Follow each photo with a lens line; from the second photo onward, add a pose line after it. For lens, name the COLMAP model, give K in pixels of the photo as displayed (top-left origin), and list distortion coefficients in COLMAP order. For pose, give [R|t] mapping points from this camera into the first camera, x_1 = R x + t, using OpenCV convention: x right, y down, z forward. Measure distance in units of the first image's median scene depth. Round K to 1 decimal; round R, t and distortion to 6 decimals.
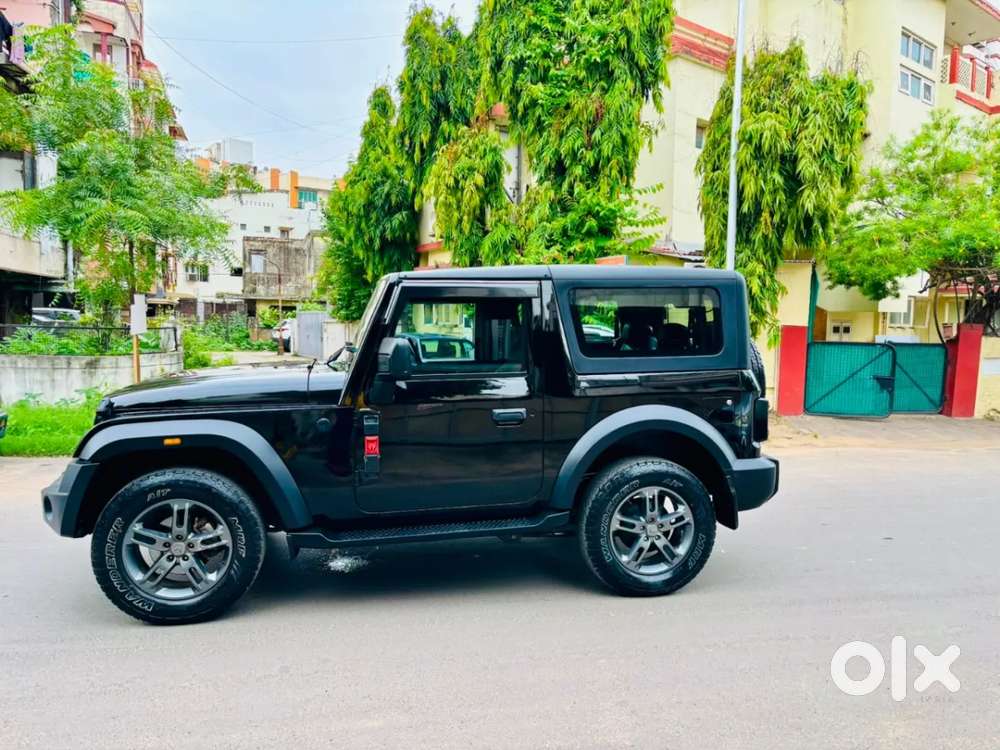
lens RADIAL K [[753.4, 0, 506.5], [0, 753.4, 395.9], [0, 0, 1]] dist [0.044560, -0.048159]
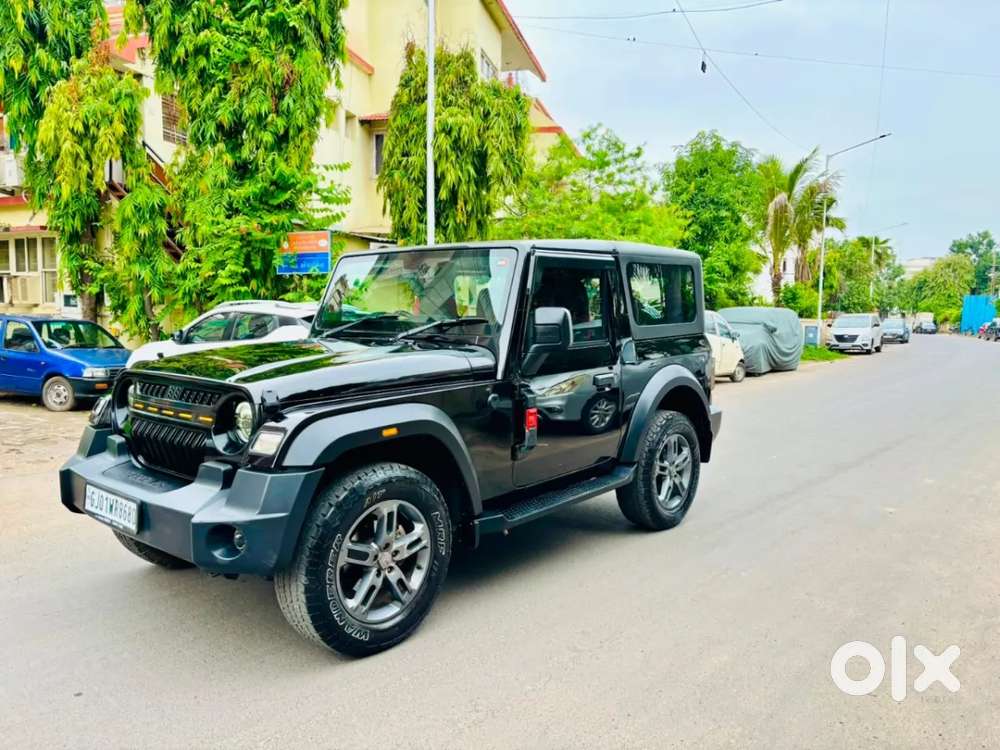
lens RADIAL K [[753.4, 0, 507.4], [0, 753.4, 398.0], [0, 0, 1]] dist [0.044560, -0.048159]
pose [[0.789724, -0.076253, 0.608705, -0.289407], [0.060882, 0.997088, 0.045919, -0.002710], [-0.610434, 0.000796, 0.792067, 0.089206]]
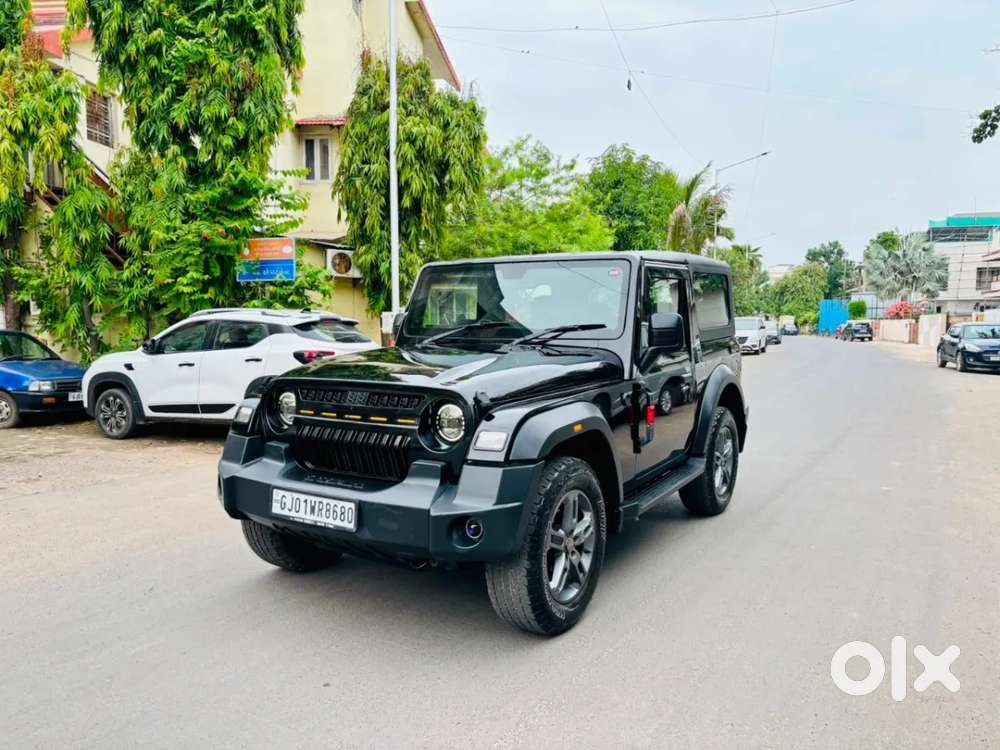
lens RADIAL K [[753.4, 0, 510.2], [0, 753.4, 399.5], [0, 0, 1]] dist [0.044560, -0.048159]
pose [[0.682202, -0.091797, 0.725378, -0.397908], [0.079155, 0.995529, 0.051540, -0.009581], [-0.726866, 0.022257, 0.686419, 0.147697]]
